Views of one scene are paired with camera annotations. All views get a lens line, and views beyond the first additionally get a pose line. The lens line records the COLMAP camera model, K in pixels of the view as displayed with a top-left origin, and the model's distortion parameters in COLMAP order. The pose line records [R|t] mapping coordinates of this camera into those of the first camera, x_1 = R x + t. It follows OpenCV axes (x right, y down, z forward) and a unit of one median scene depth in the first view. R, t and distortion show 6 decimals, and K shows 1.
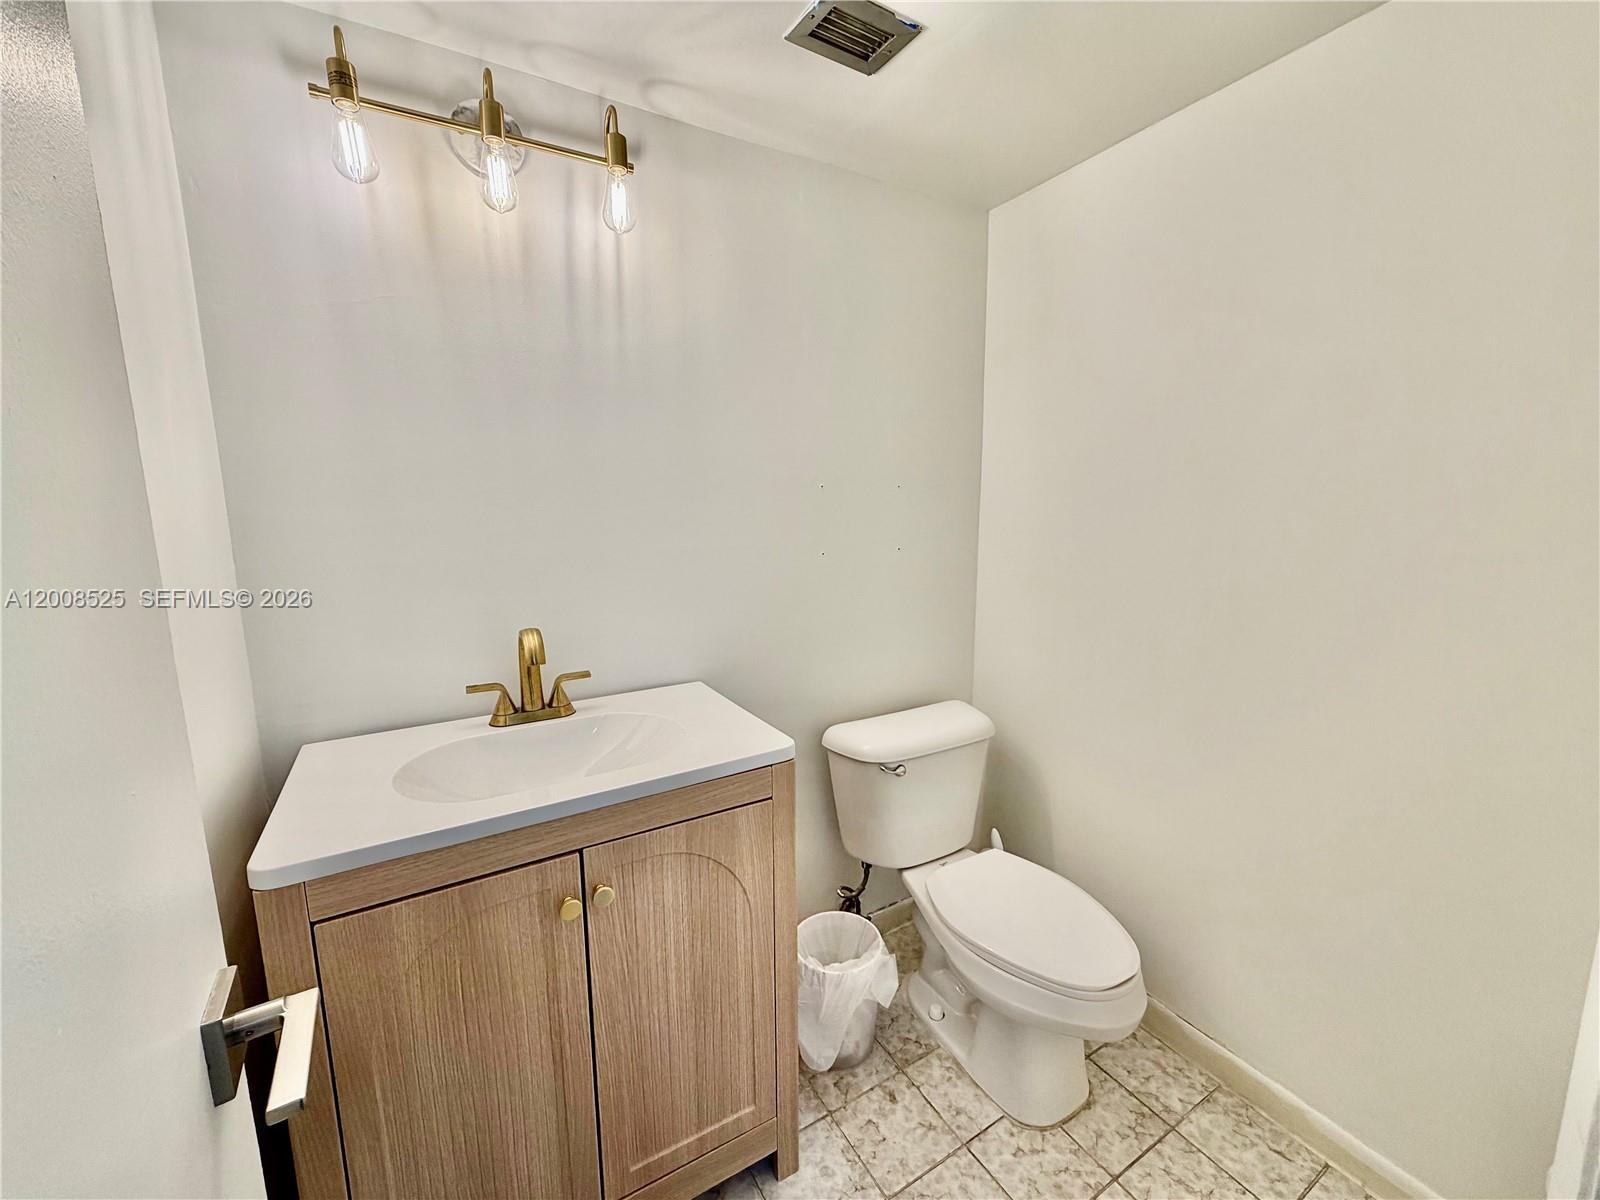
lens RADIAL K [[637.2, 0, 802.6], [0, 637.2, 601.8], [0, 0, 1]] dist [-0.001642, -0.001279]
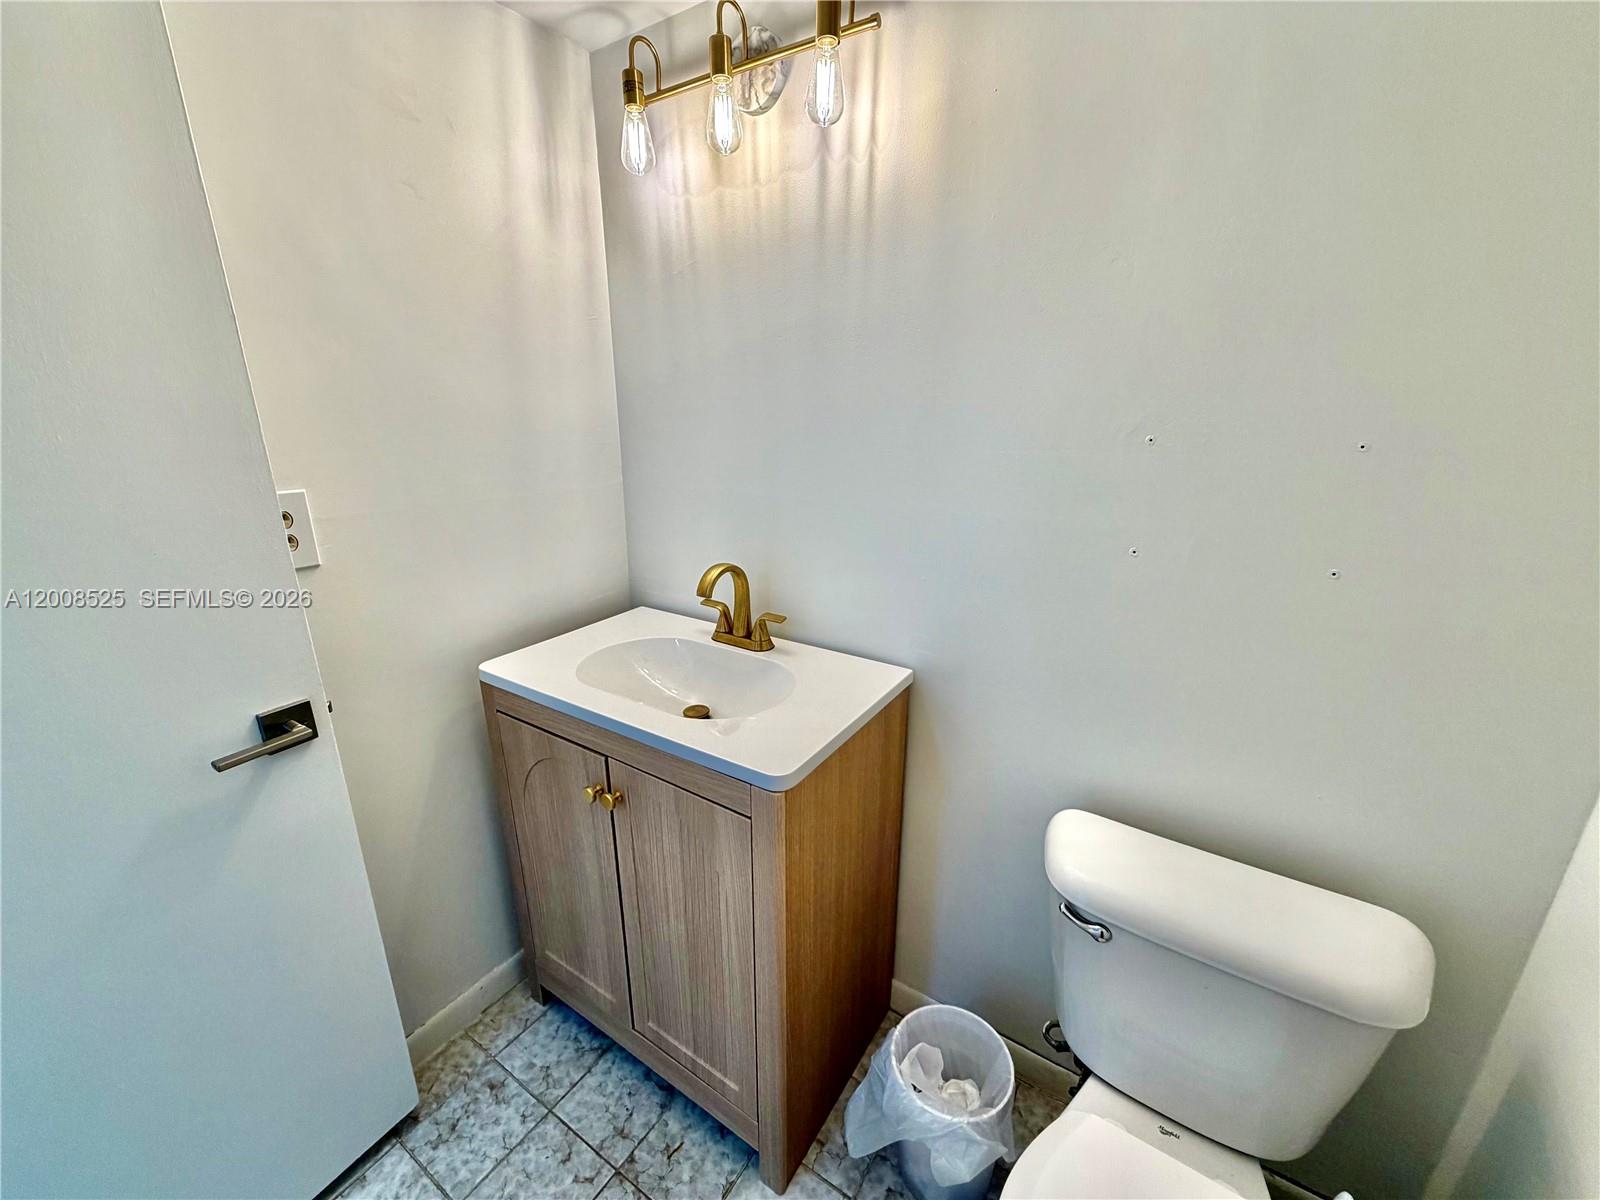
lens RADIAL K [[637.2, 0, 801.1], [0, 637.2, 598.9], [0, 0, 1]] dist [-0.001642, -0.001279]
pose [[0.441337, 0.274354, -0.854372, 0.593058], [-0.146252, 0.961376, 0.233166, -0.176370], [0.885343, 0.022049, 0.464416, 0.608727]]
